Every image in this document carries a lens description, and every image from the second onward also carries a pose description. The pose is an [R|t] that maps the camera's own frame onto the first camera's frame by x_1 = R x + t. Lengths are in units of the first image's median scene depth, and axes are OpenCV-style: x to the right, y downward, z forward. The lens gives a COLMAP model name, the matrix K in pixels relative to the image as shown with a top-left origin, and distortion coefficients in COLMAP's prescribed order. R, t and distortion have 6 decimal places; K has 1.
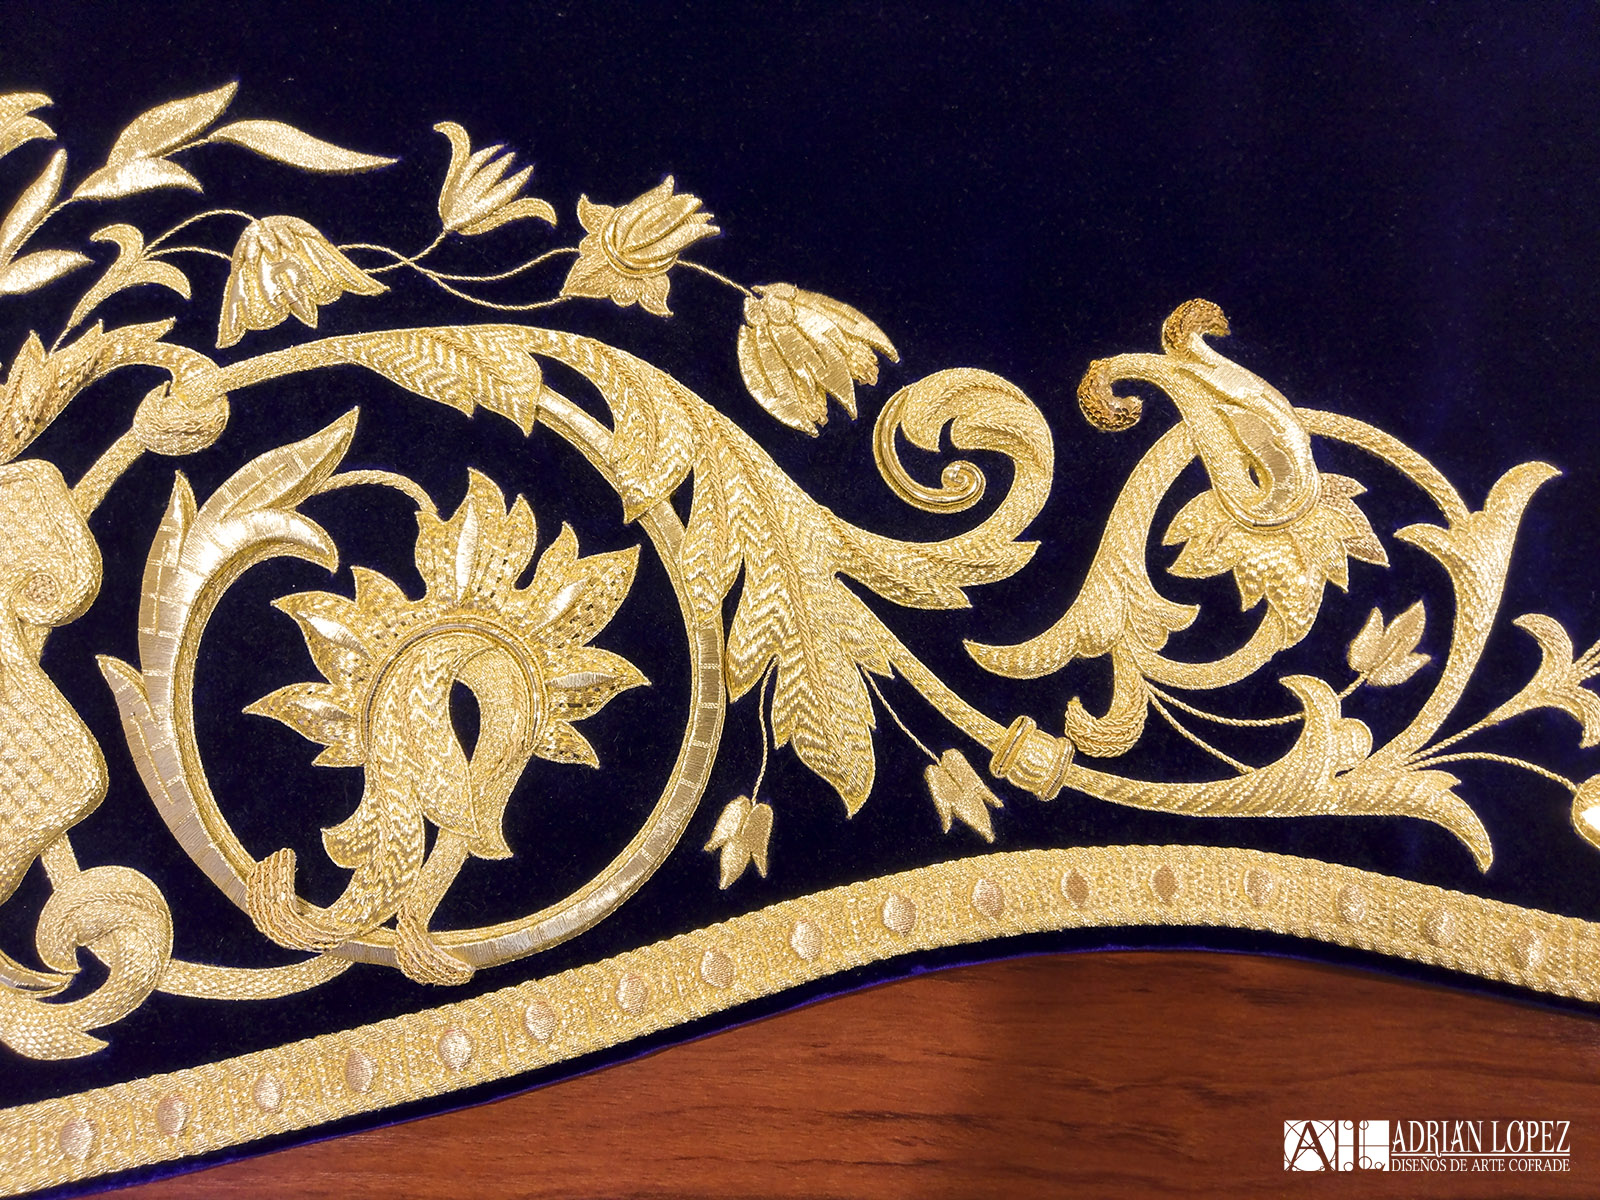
lens RADIAL K [[1175.9, 0, 783.2], [0, 1175.9, 606.9], [0, 0, 1]] dist [0.072479, -0.126722]
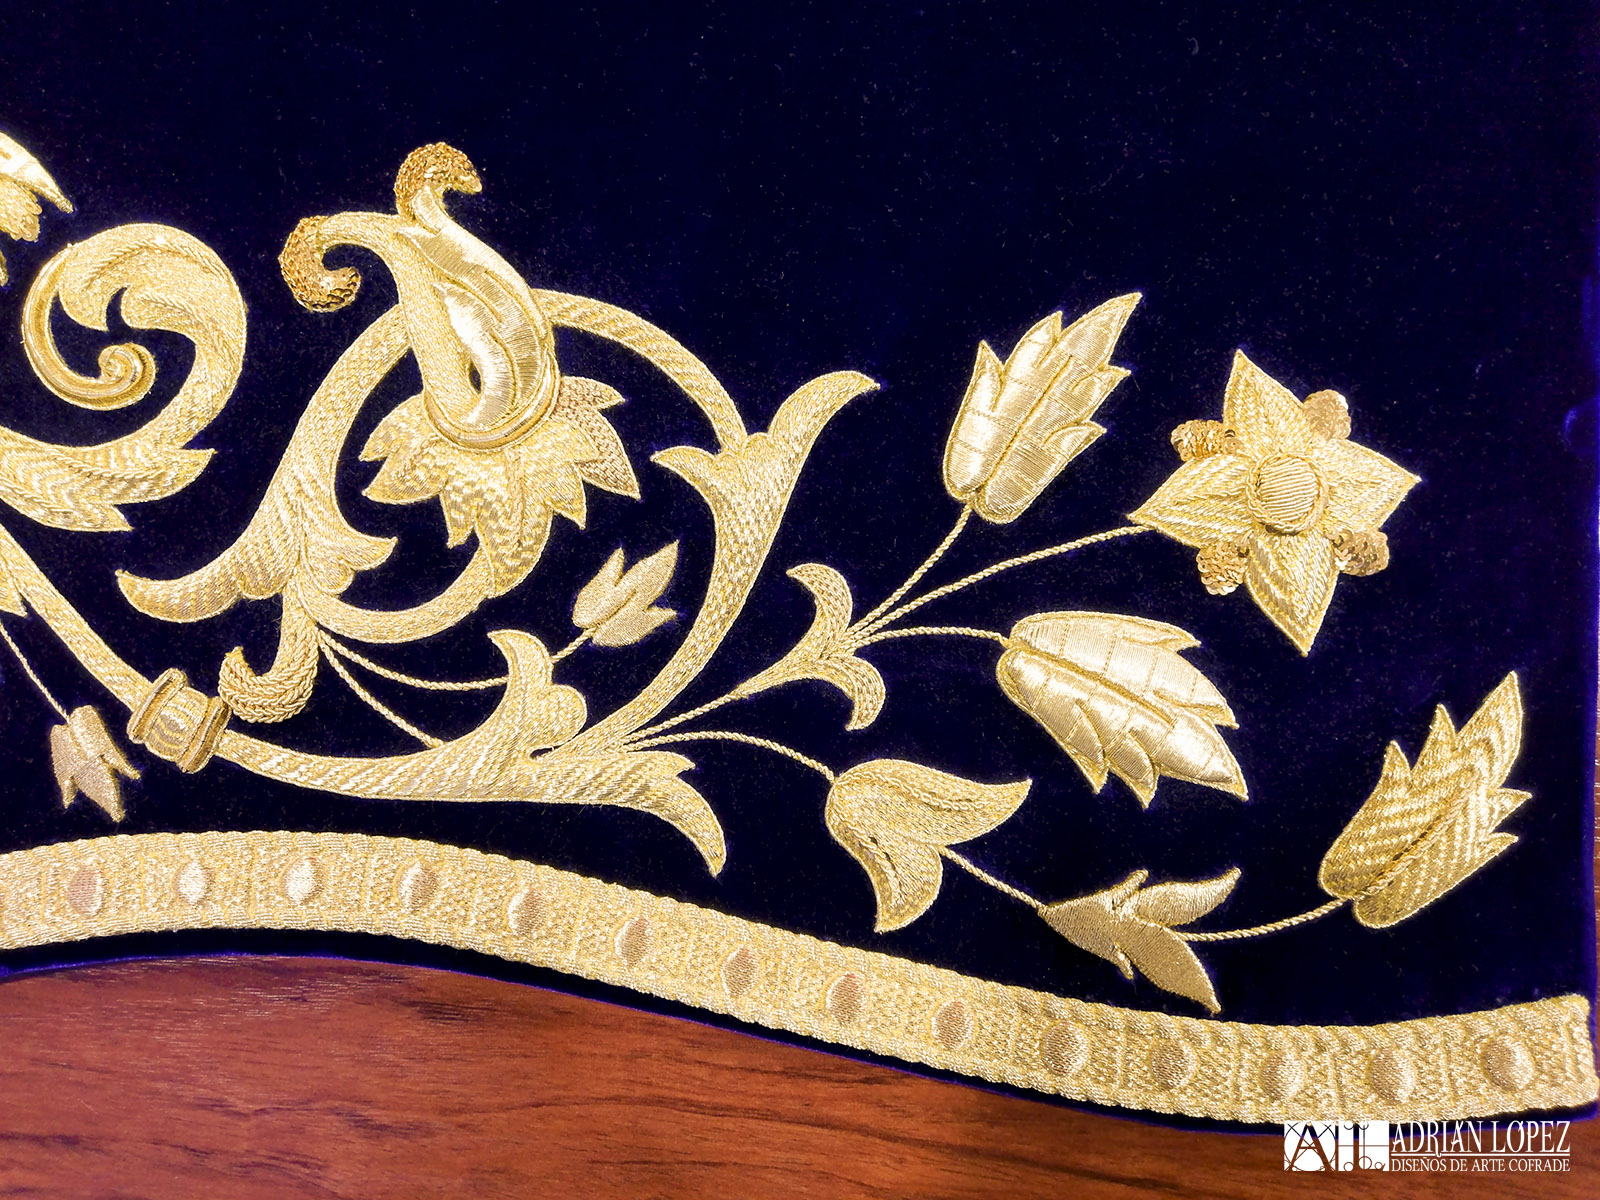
lens RADIAL K [[1172.2, 0, 744.6], [0, 1172.2, 599.9], [0, 0, 1]] dist [0.004516, -0.010563]
pose [[0.999416, 0.034037, -0.002952, 0.589785], [-0.033495, 0.993181, 0.111668, -0.056216], [0.006733, -0.111504, 0.993741, 0.207887]]
